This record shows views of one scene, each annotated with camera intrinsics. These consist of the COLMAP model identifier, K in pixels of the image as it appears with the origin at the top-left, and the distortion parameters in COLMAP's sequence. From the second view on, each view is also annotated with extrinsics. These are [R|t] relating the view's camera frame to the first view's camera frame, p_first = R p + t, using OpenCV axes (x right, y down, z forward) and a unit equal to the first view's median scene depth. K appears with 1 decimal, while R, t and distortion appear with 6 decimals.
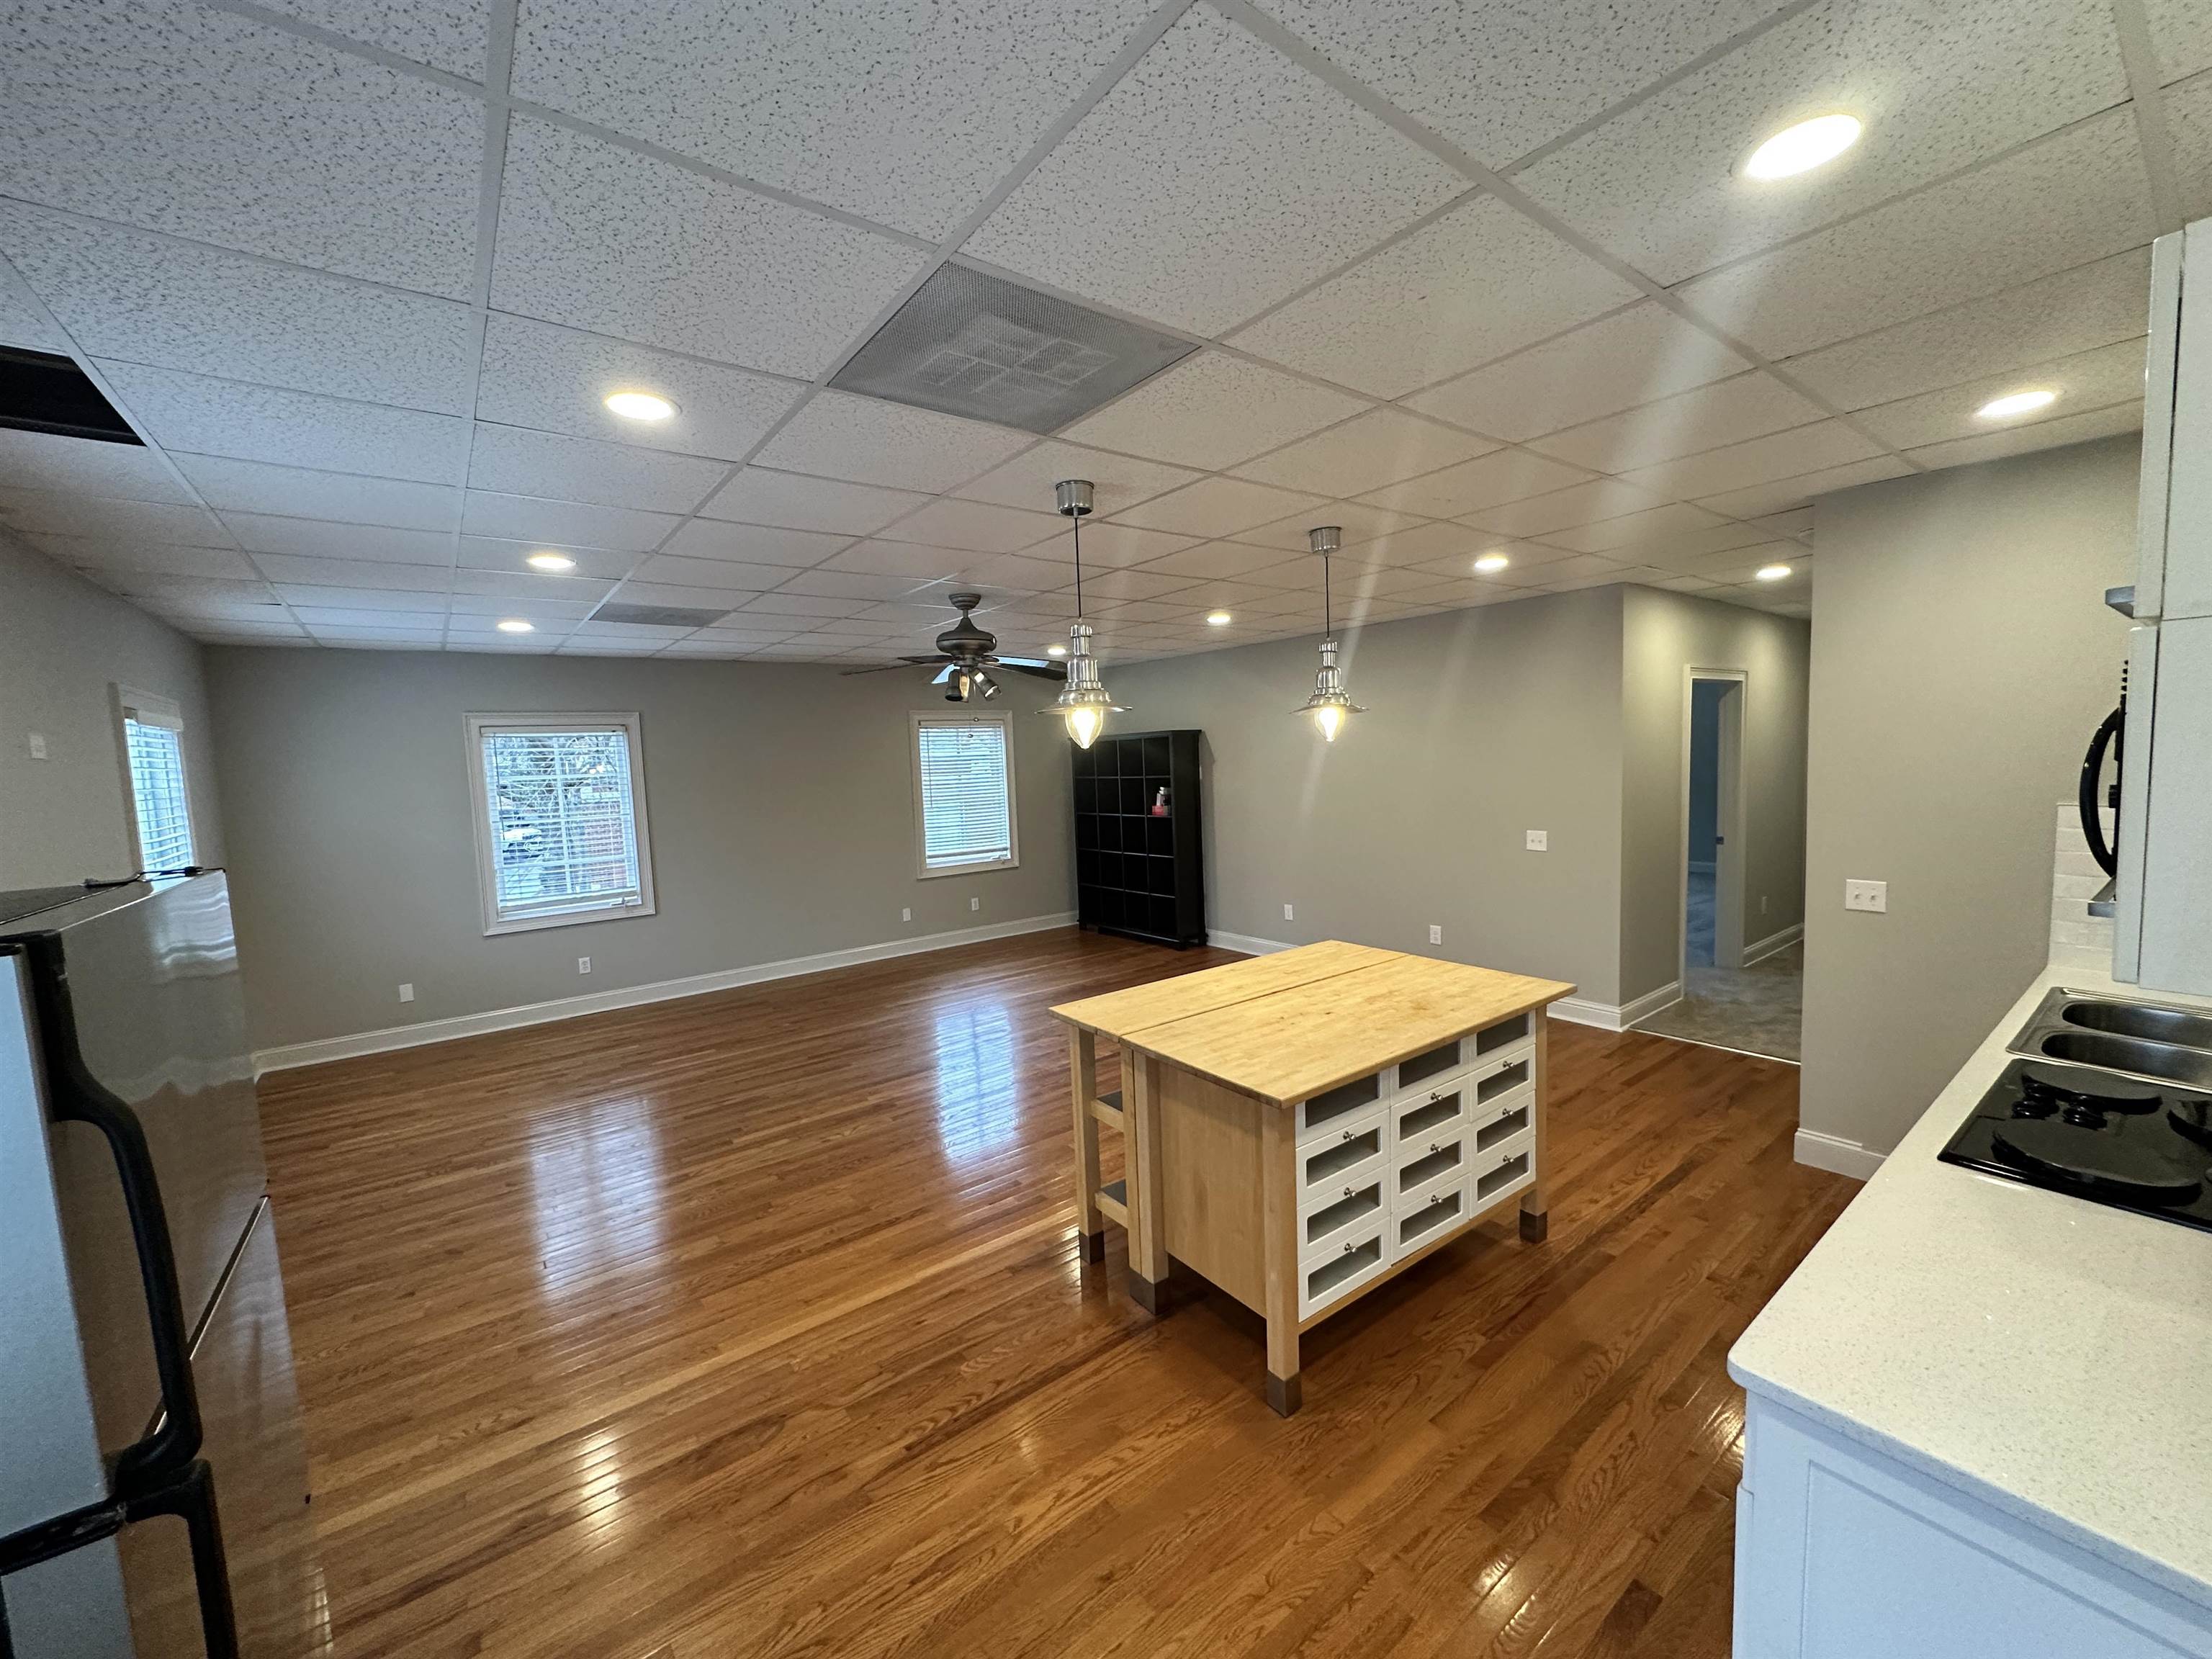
lens RADIAL K [[878.2, 0, 1106.0], [0, 878.2, 829.5], [0, 0, 1]] dist [-0.001395, 0.000226]
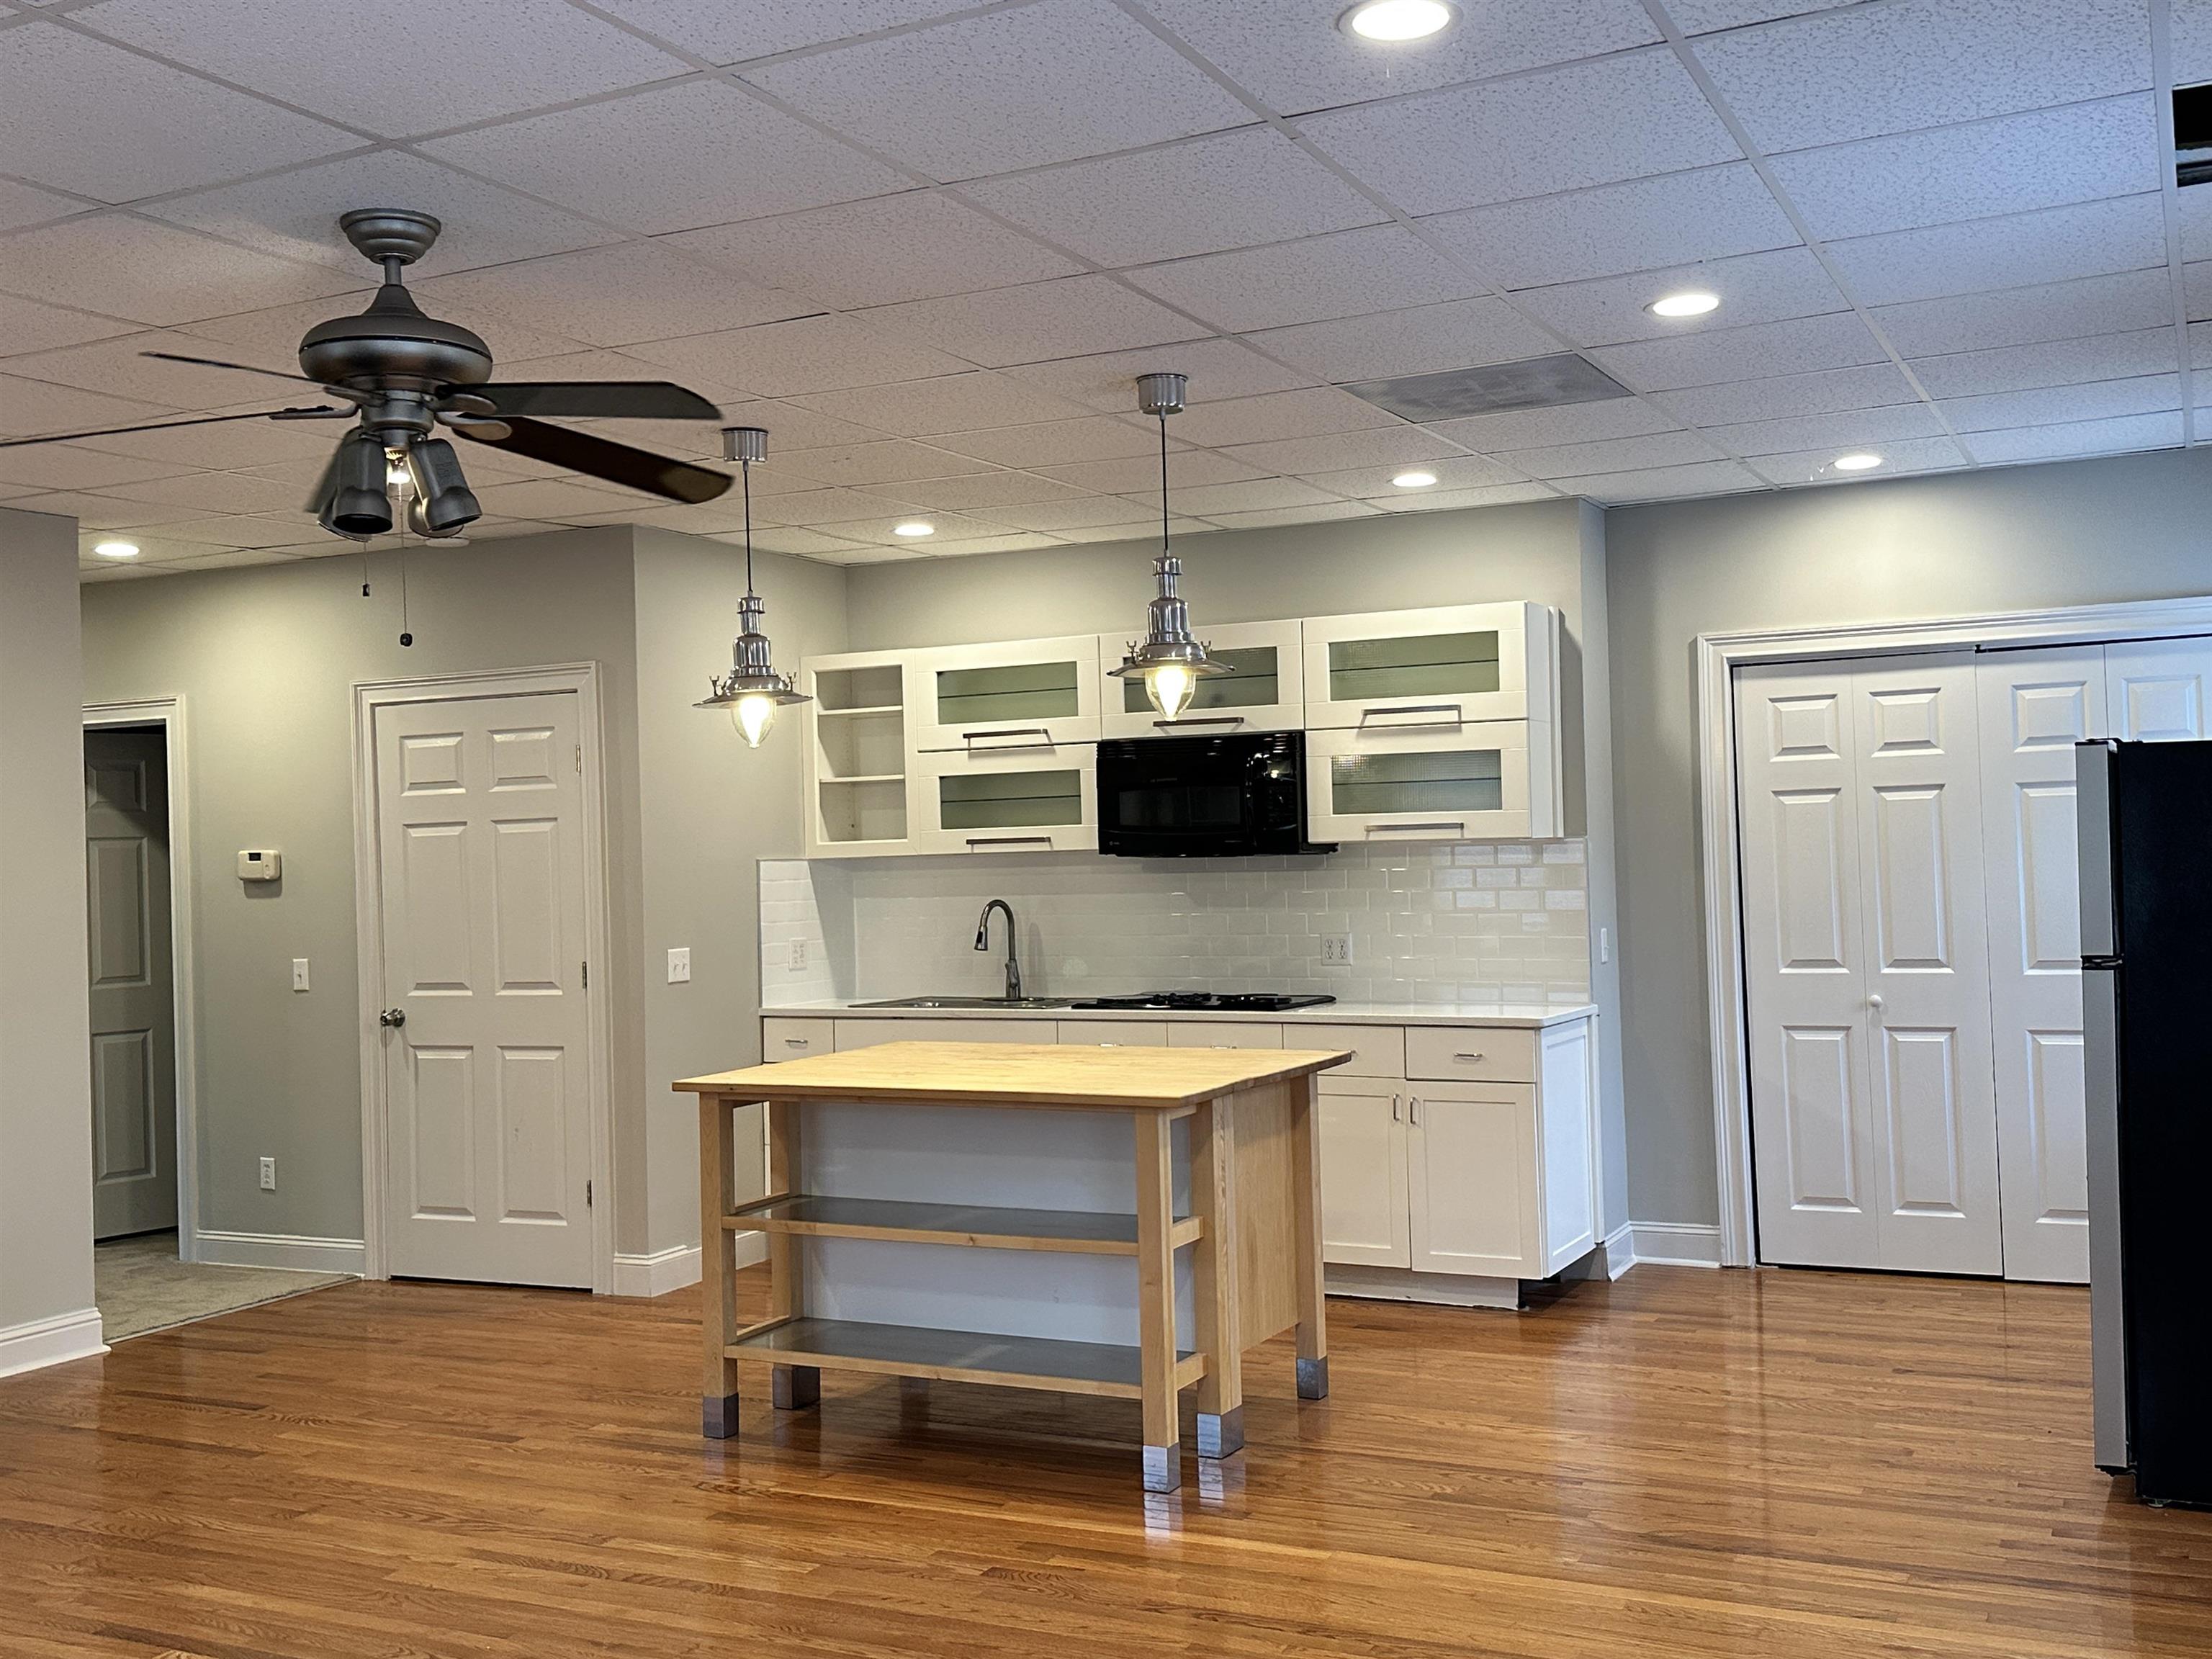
lens RADIAL K [[2171.8, 0, 1118.6], [0, 2171.8, 823.4], [0, 0, 1]] dist [0.178211, -0.343716]
pose [[-0.439421, 0.059995, 0.896275, -1.013055], [0.124423, 0.992215, -0.005416, -0.001132], [-0.889623, 0.109137, -0.443465, 1.145317]]
